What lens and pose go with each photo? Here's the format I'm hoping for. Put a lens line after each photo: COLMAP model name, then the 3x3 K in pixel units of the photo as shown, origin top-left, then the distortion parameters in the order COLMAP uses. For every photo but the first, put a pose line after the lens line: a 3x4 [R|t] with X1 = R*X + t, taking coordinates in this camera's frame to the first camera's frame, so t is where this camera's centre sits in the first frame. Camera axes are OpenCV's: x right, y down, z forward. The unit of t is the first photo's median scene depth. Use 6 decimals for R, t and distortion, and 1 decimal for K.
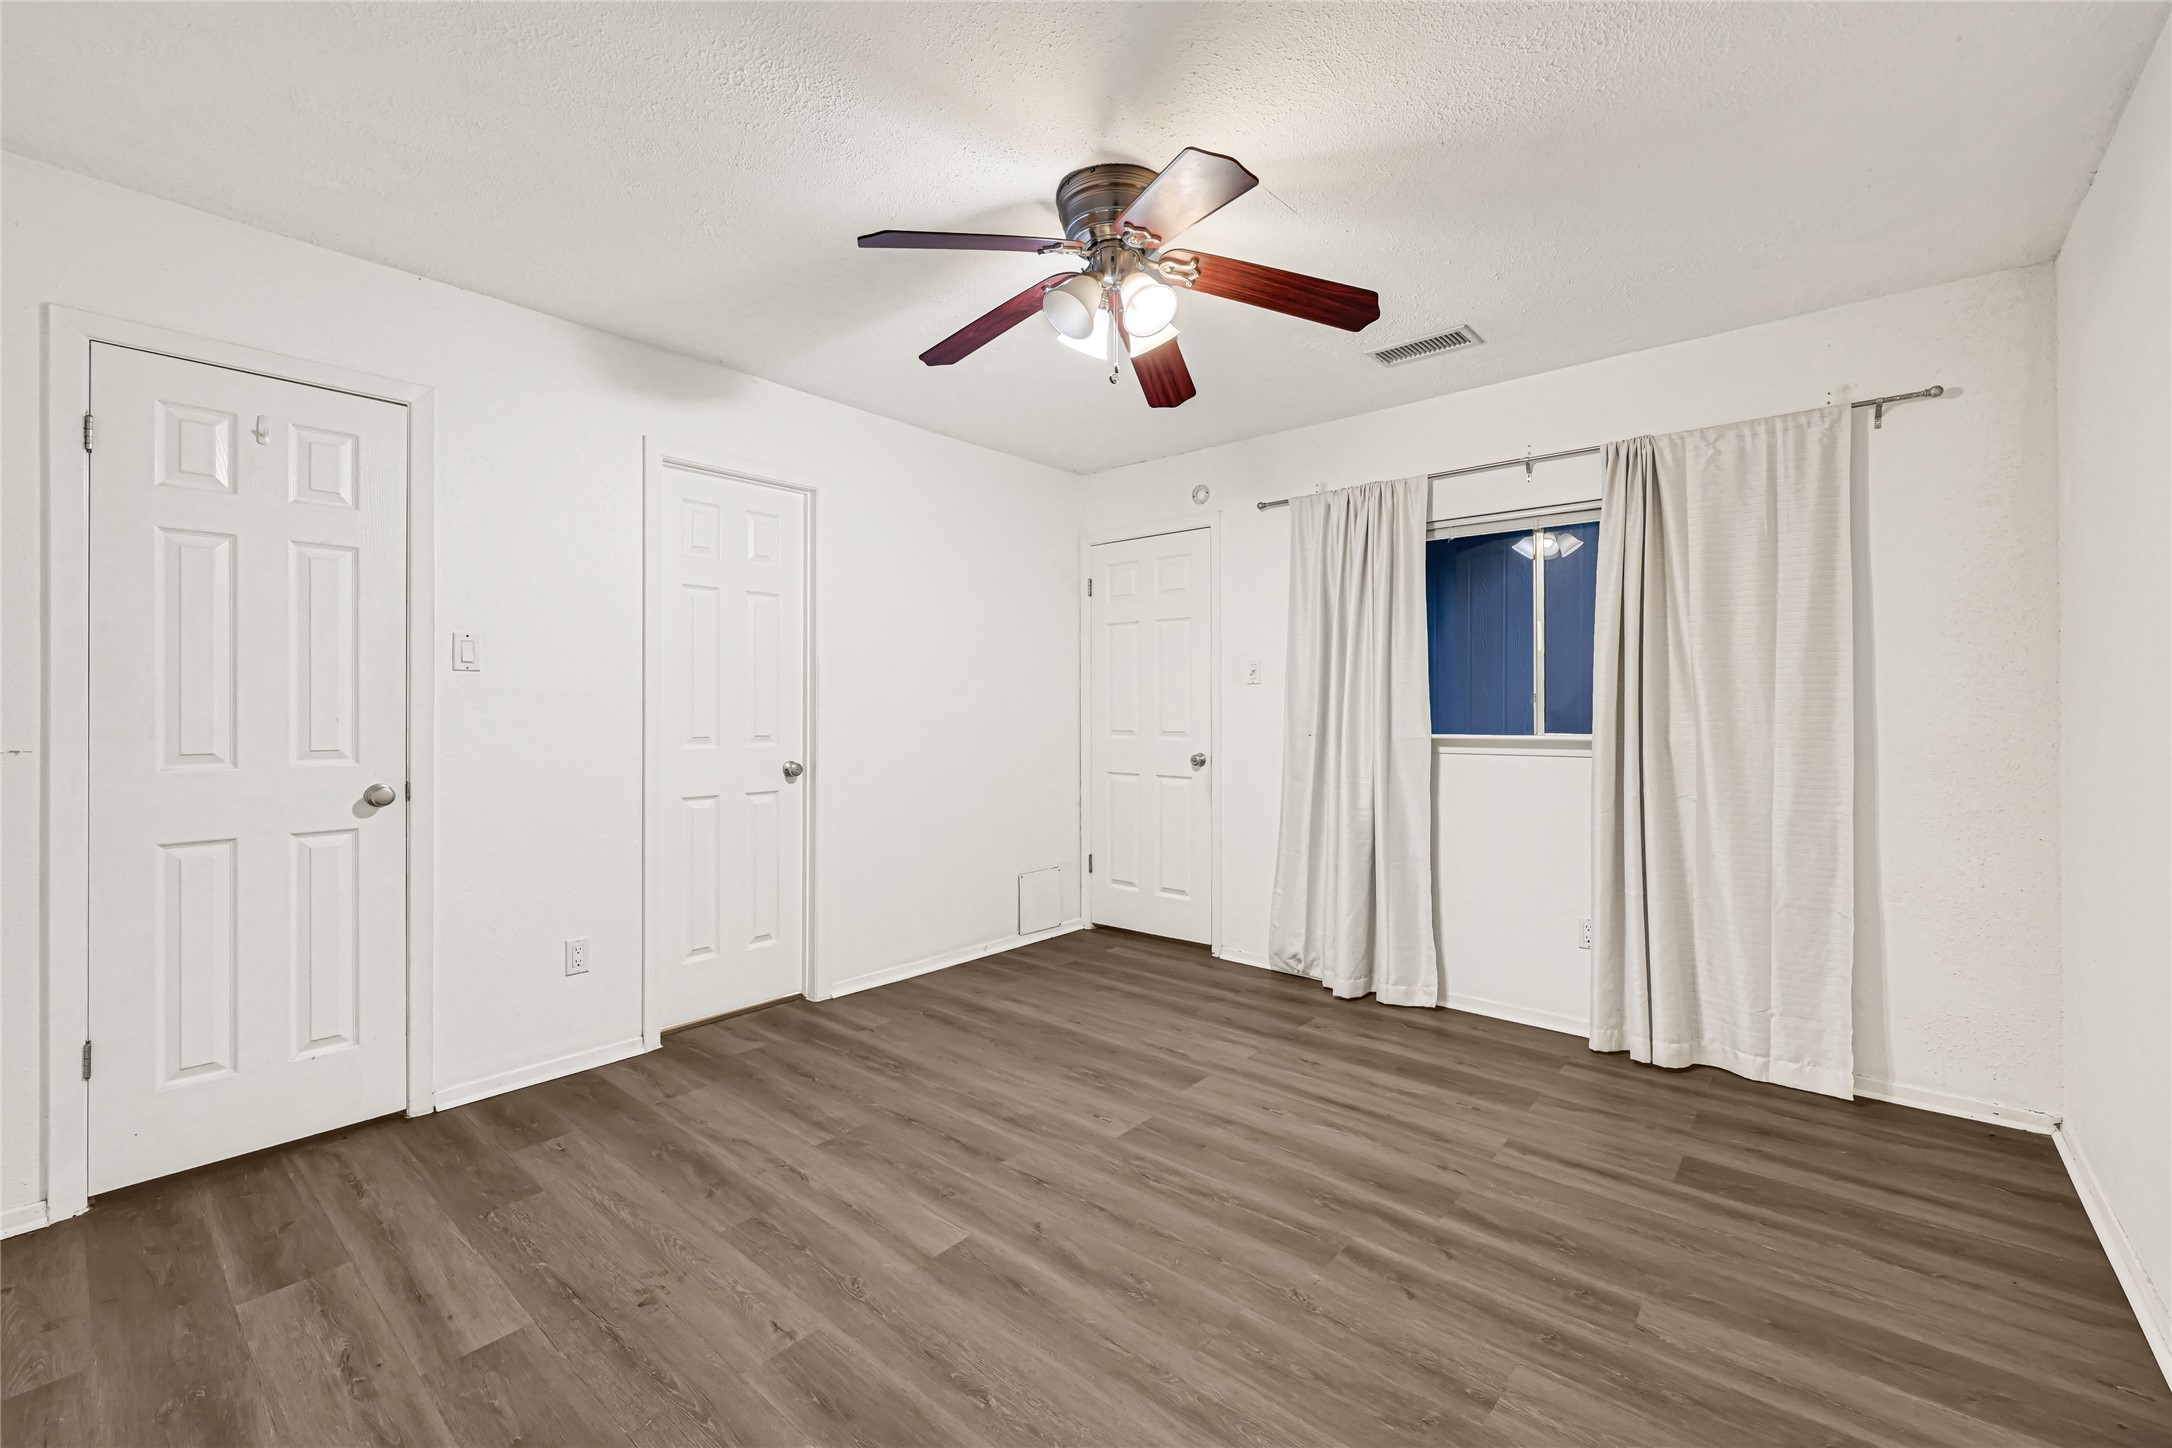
lens RADIAL K [[899.2, 0, 1098.1], [0, 899.2, 704.3], [0, 0, 1]] dist [0.000533, 0.000608]
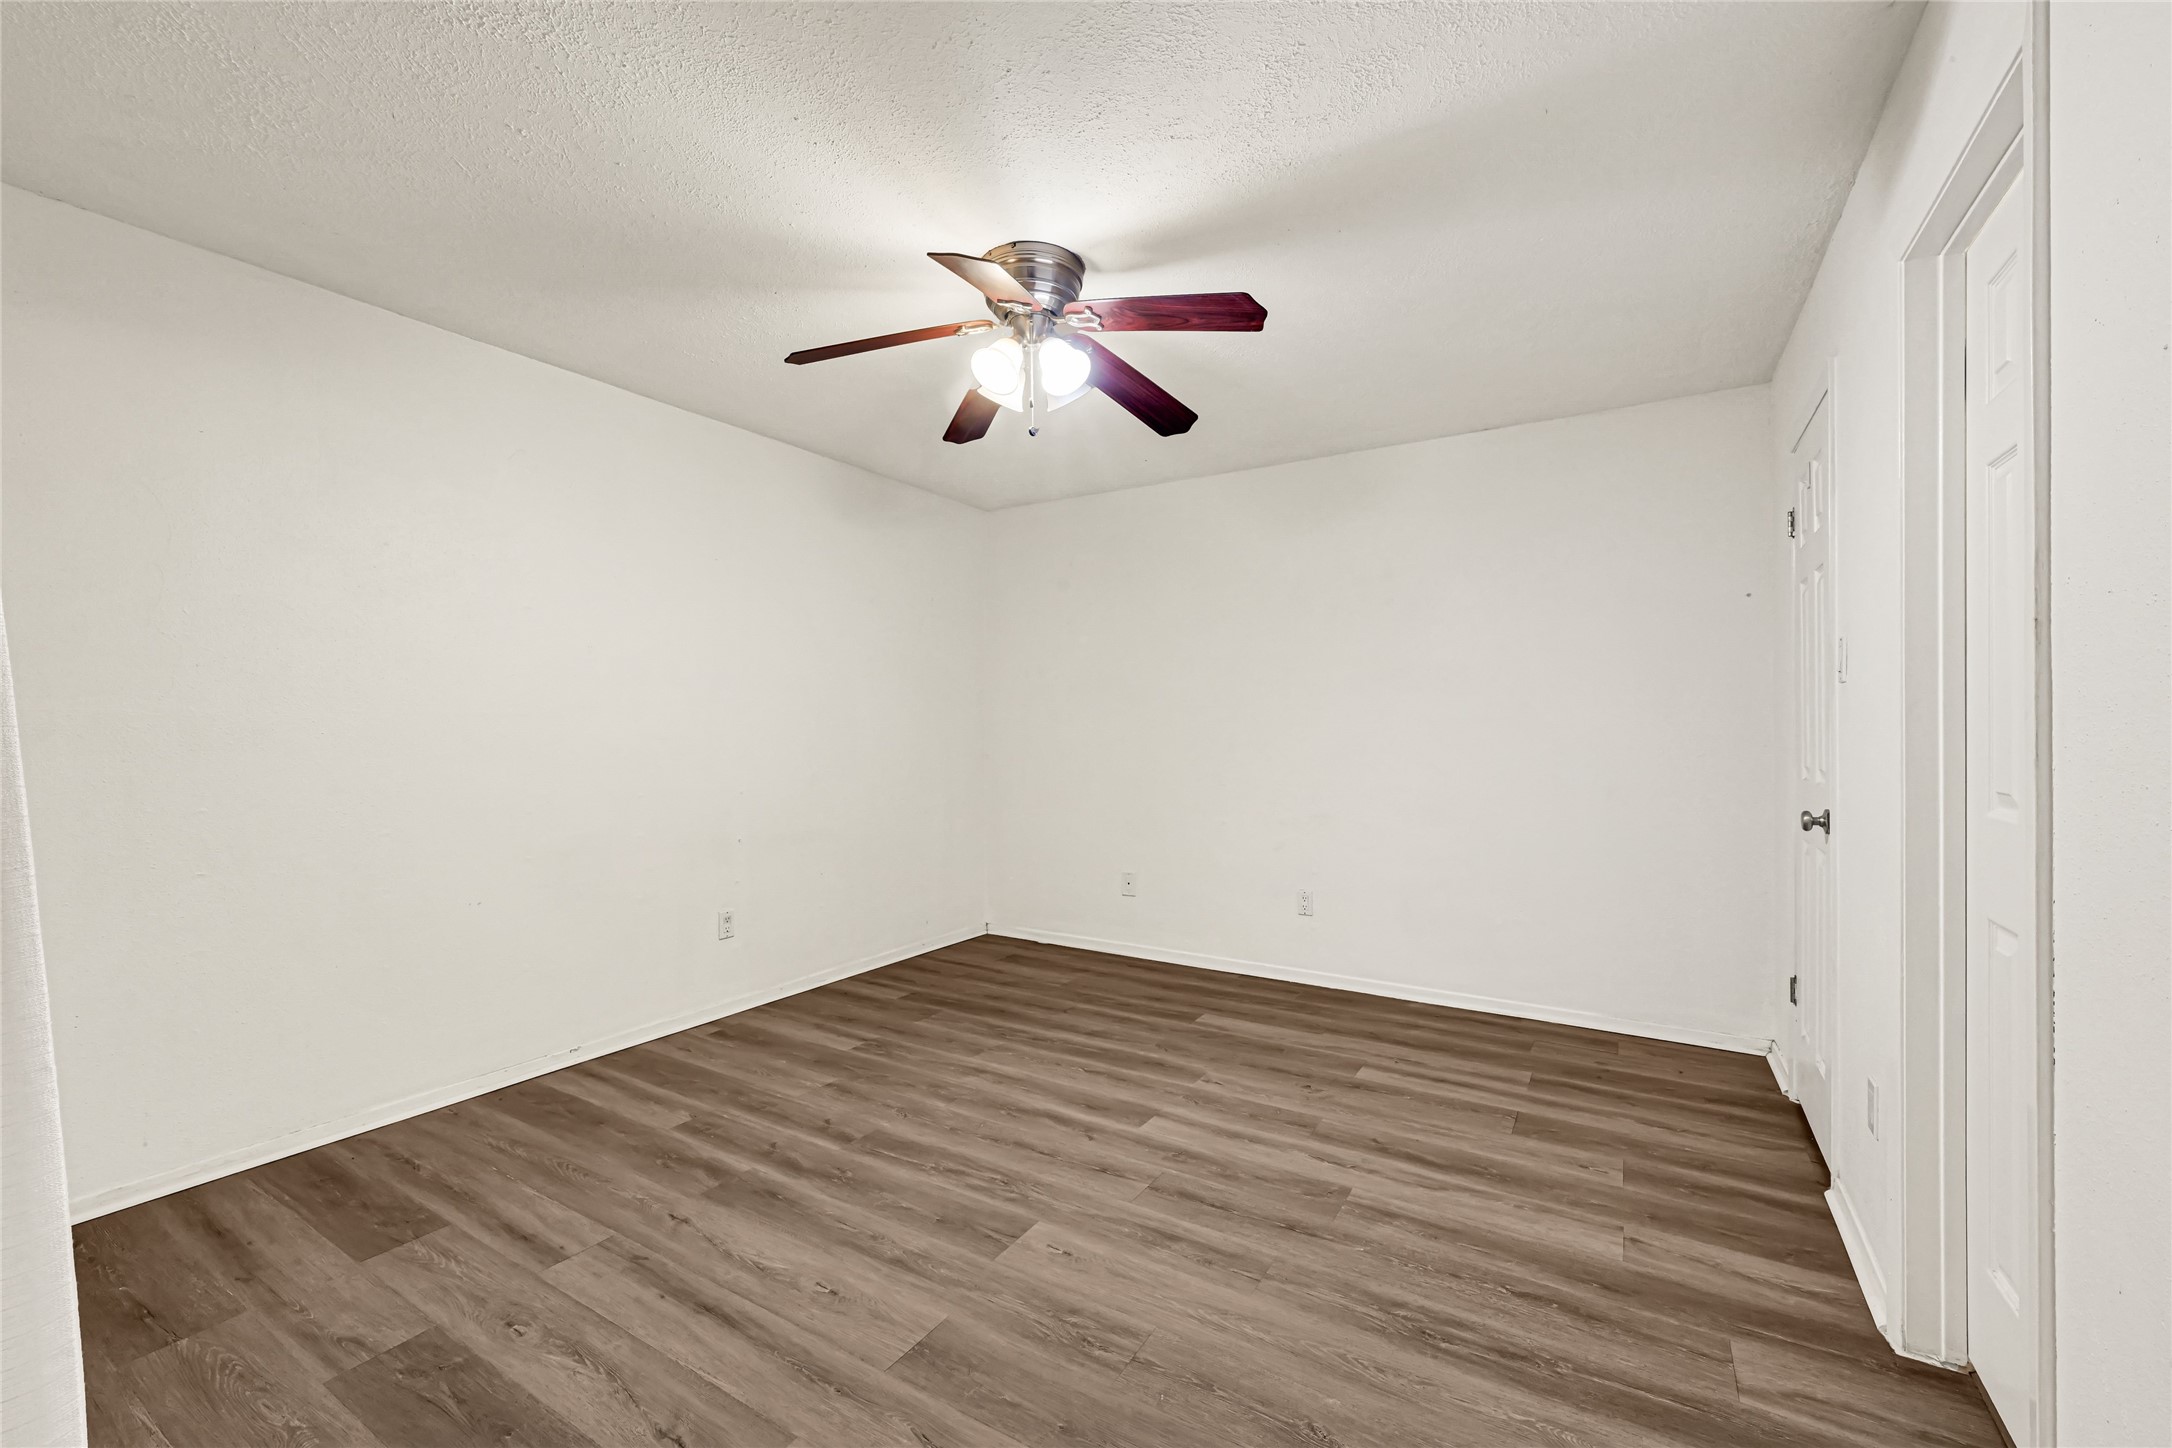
lens RADIAL K [[899.2, 0, 1098.1], [0, 899.2, 704.3], [0, 0, 1]] dist [0.000533, 0.000608]
pose [[-0.988526, -0.003966, -0.151000, 0.104599], [0.000699, 0.999524, -0.030828, 0.008889], [0.151050, -0.030580, -0.988053, 2.054760]]
